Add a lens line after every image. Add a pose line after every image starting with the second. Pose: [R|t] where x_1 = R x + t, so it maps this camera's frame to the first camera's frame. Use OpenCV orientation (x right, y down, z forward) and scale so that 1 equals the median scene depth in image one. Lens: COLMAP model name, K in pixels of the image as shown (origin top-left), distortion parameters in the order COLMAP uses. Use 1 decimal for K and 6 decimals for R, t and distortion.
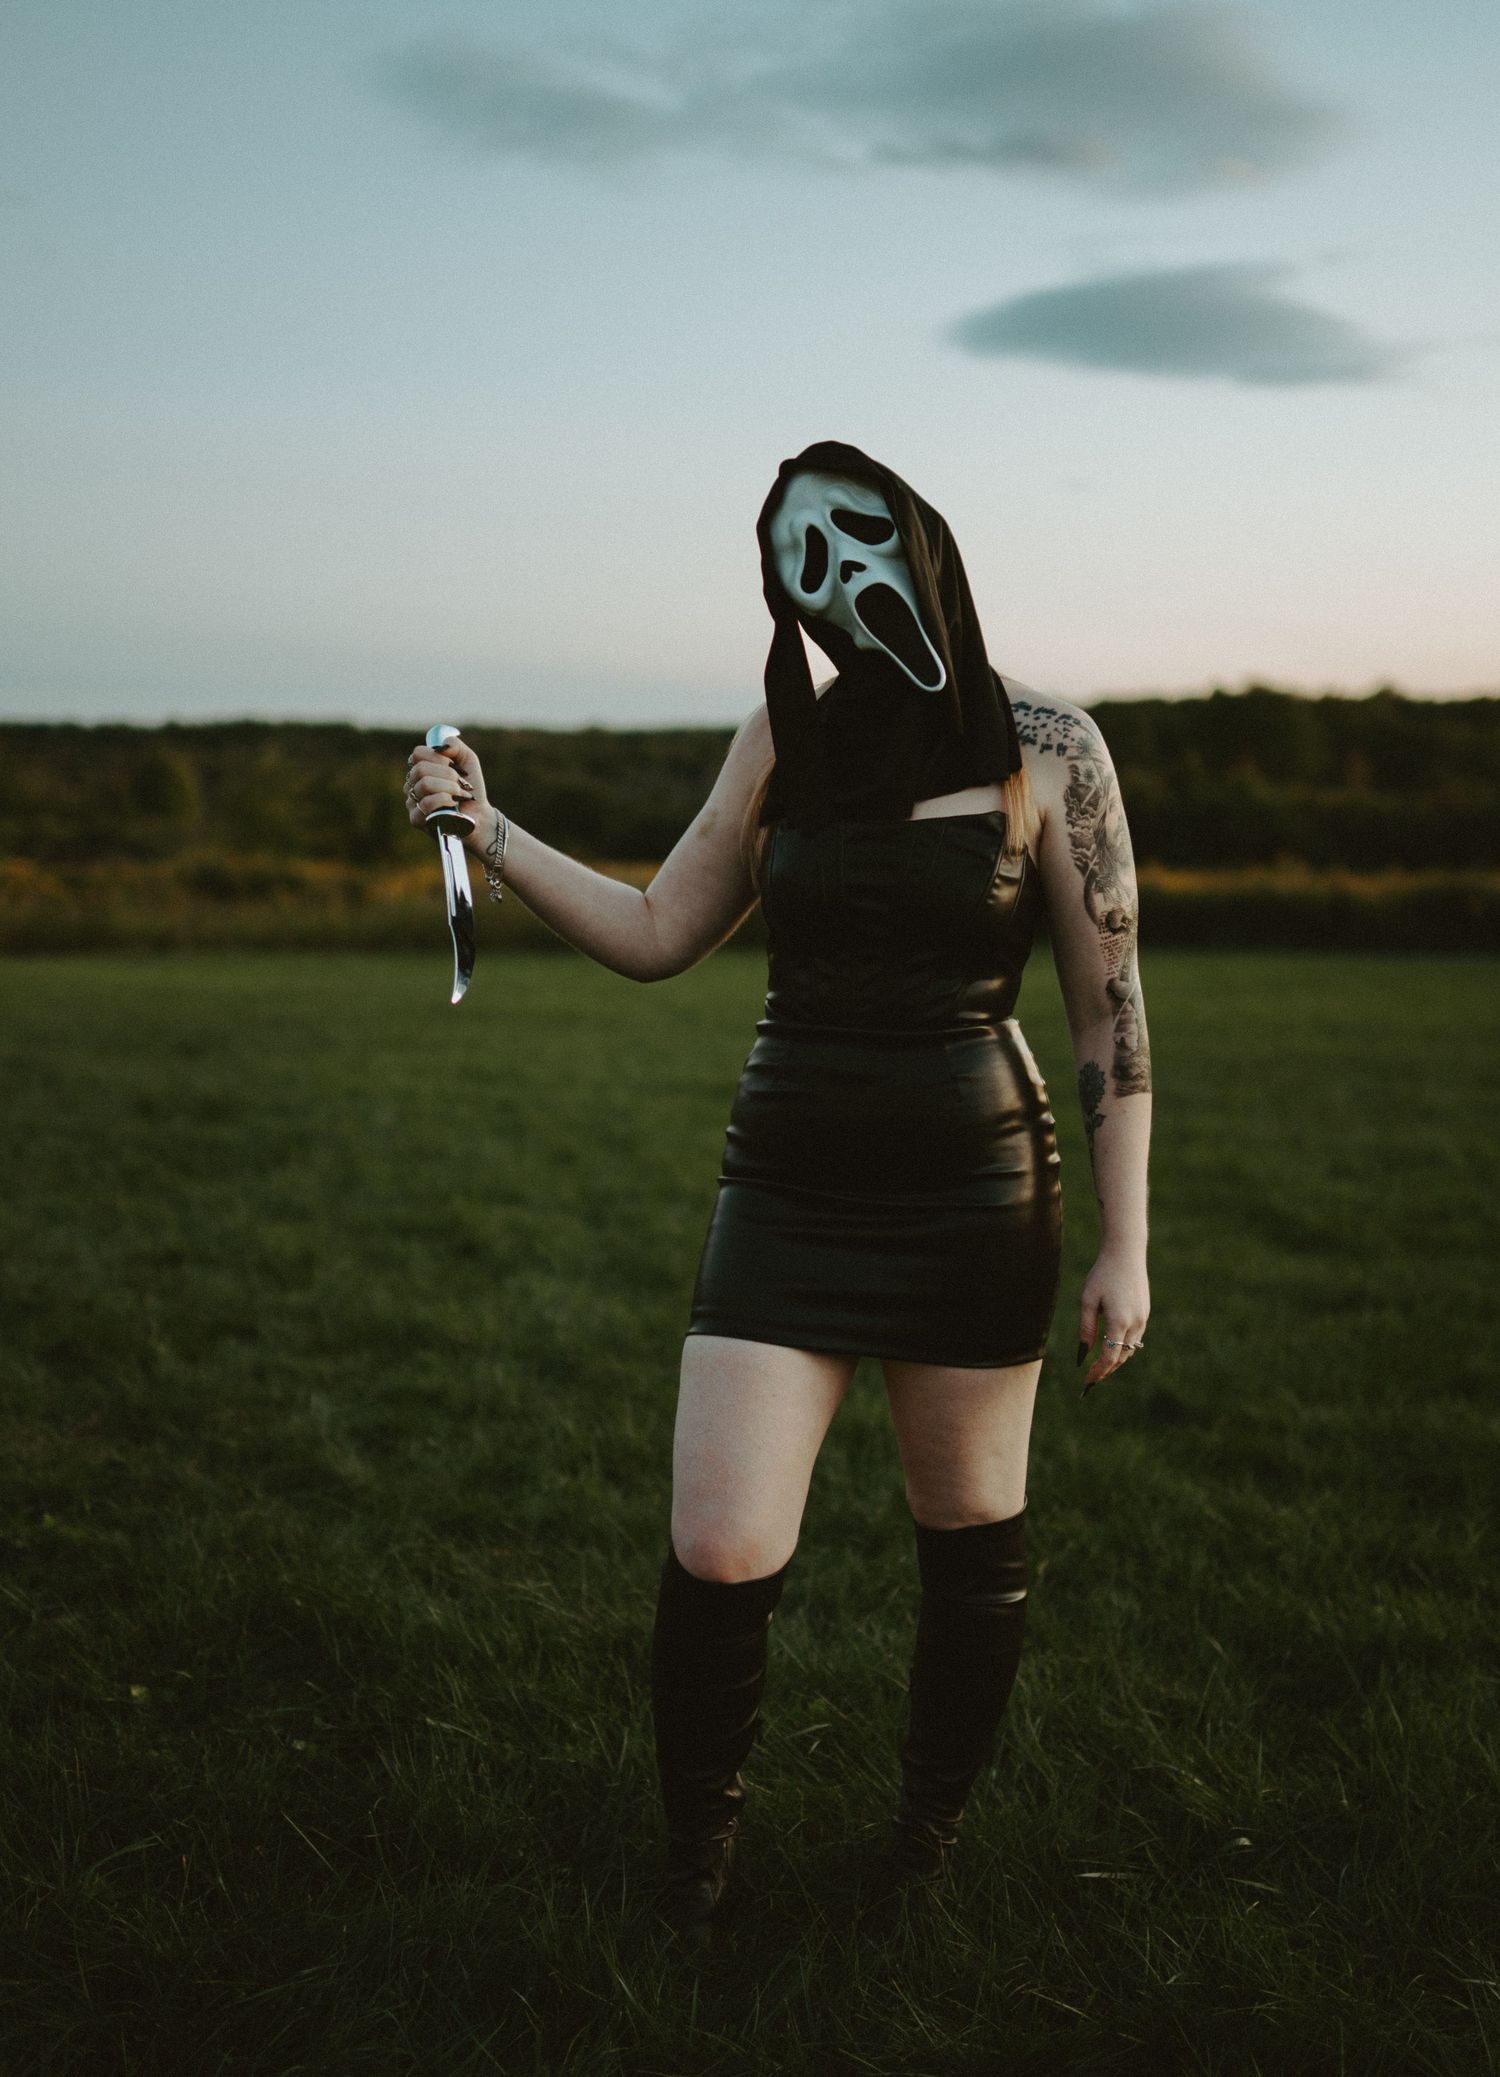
lens RADIAL K [[2213.9, 0, 748.5], [0, 2213.9, 1046.6], [0, 0, 1]] dist [0.021063, 0.000000]
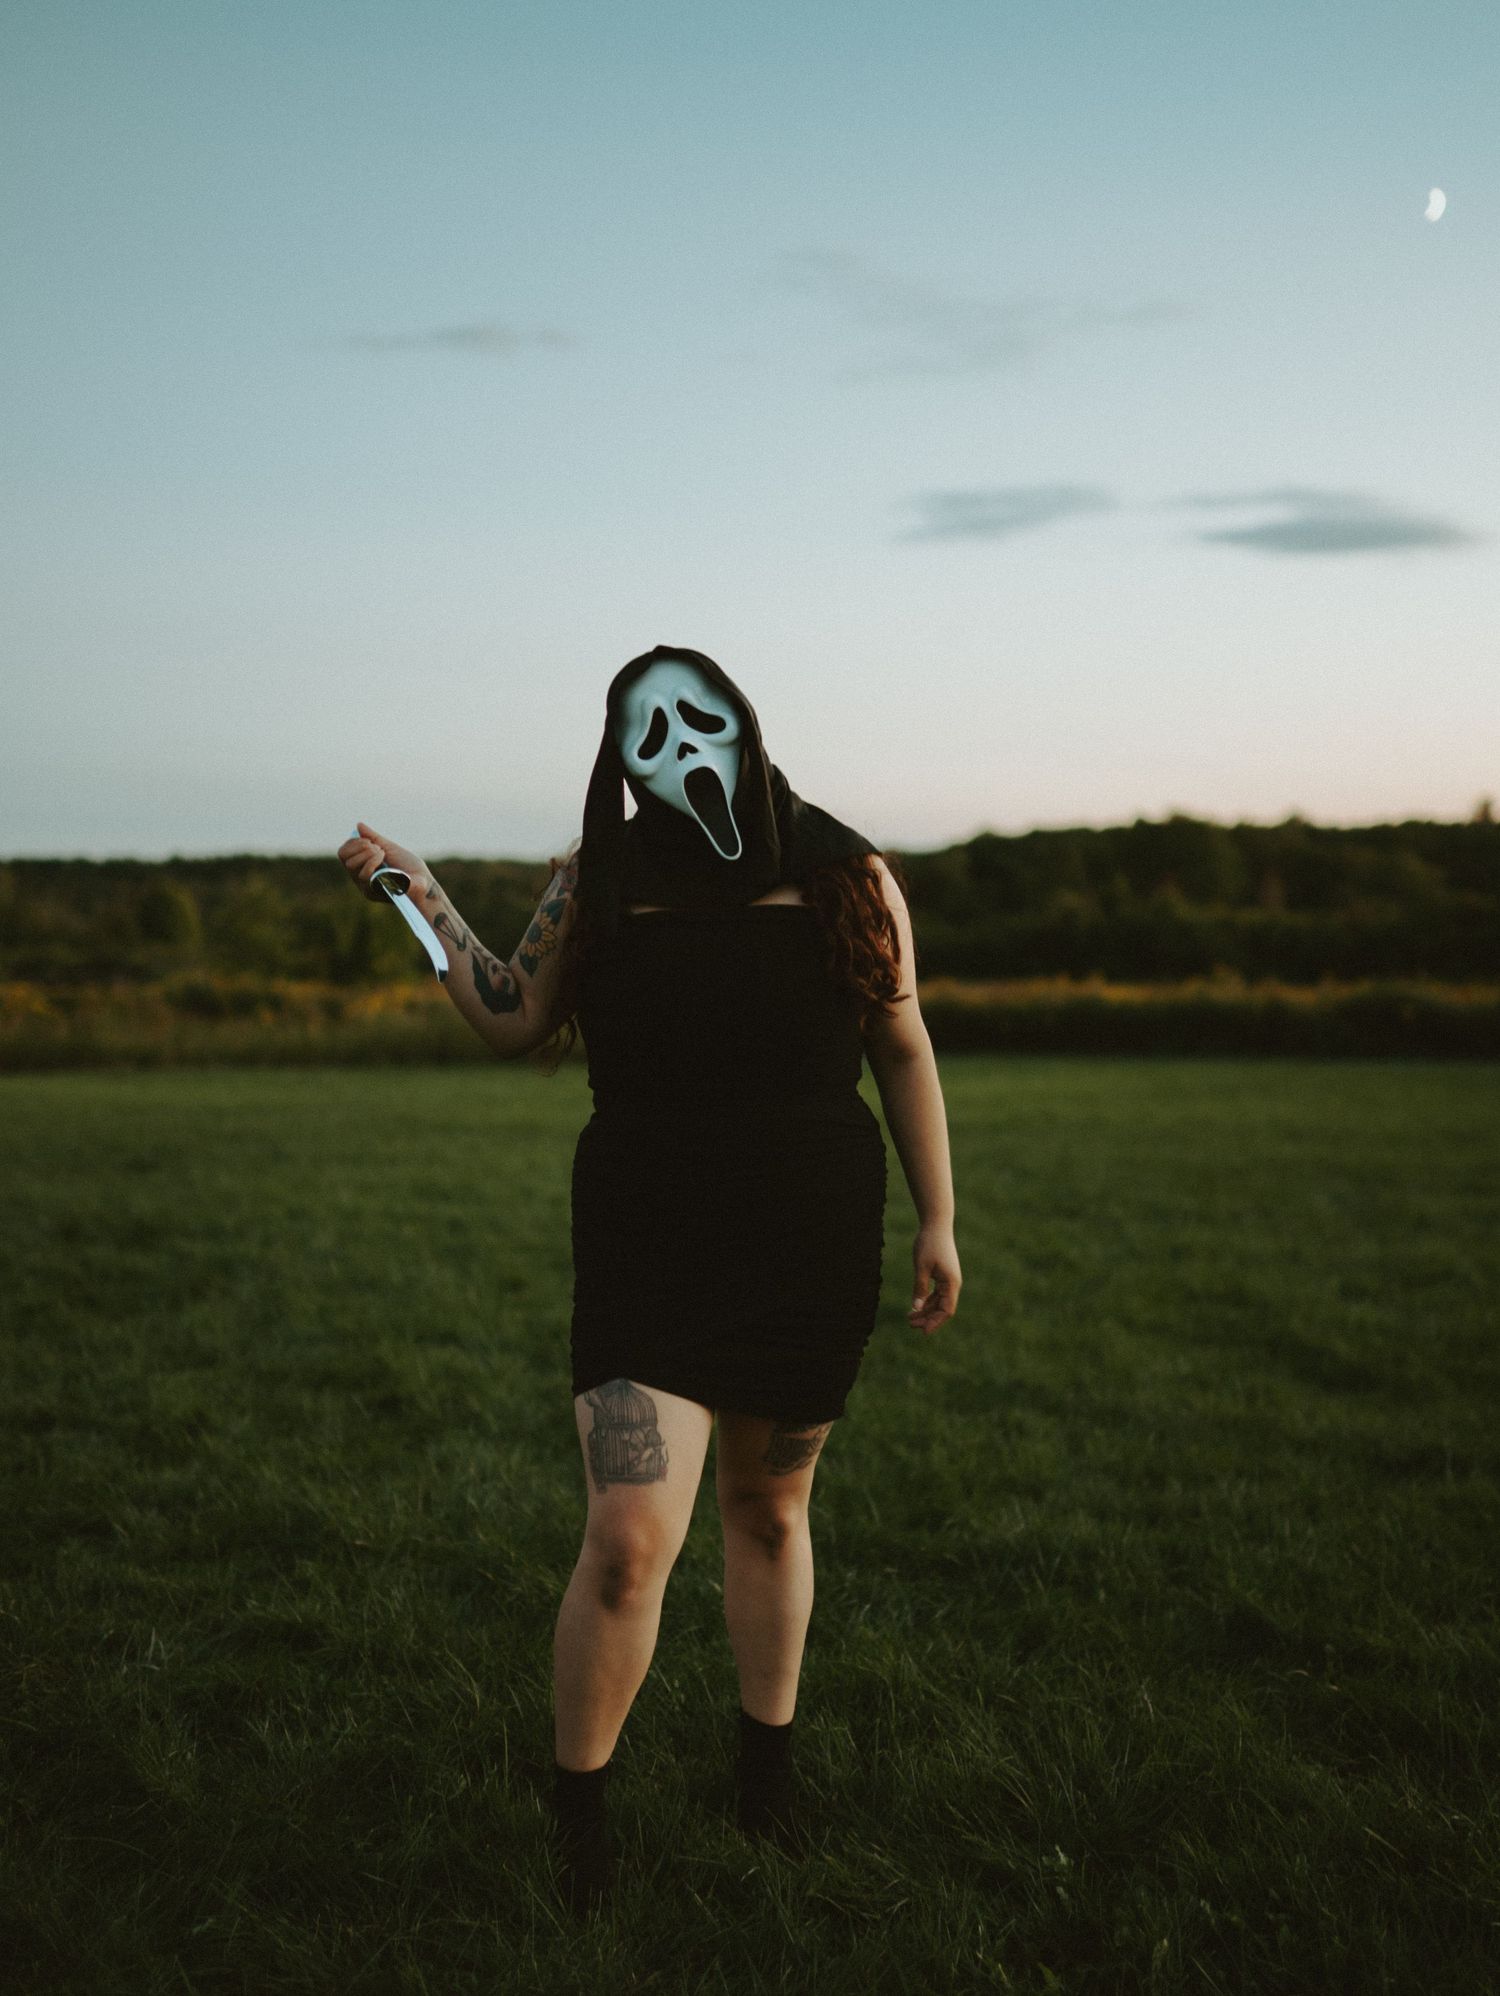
lens RADIAL K [[2048.3, 0, 752.8], [0, 2048.3, 998.4], [0, 0, 1]] dist [0.012692, 0.000000]
pose [[0.999744, -0.008043, 0.021125, -0.000286], [0.009601, 0.997159, -0.074705, -0.002835], [-0.020464, 0.074889, 0.996982, 0.100945]]
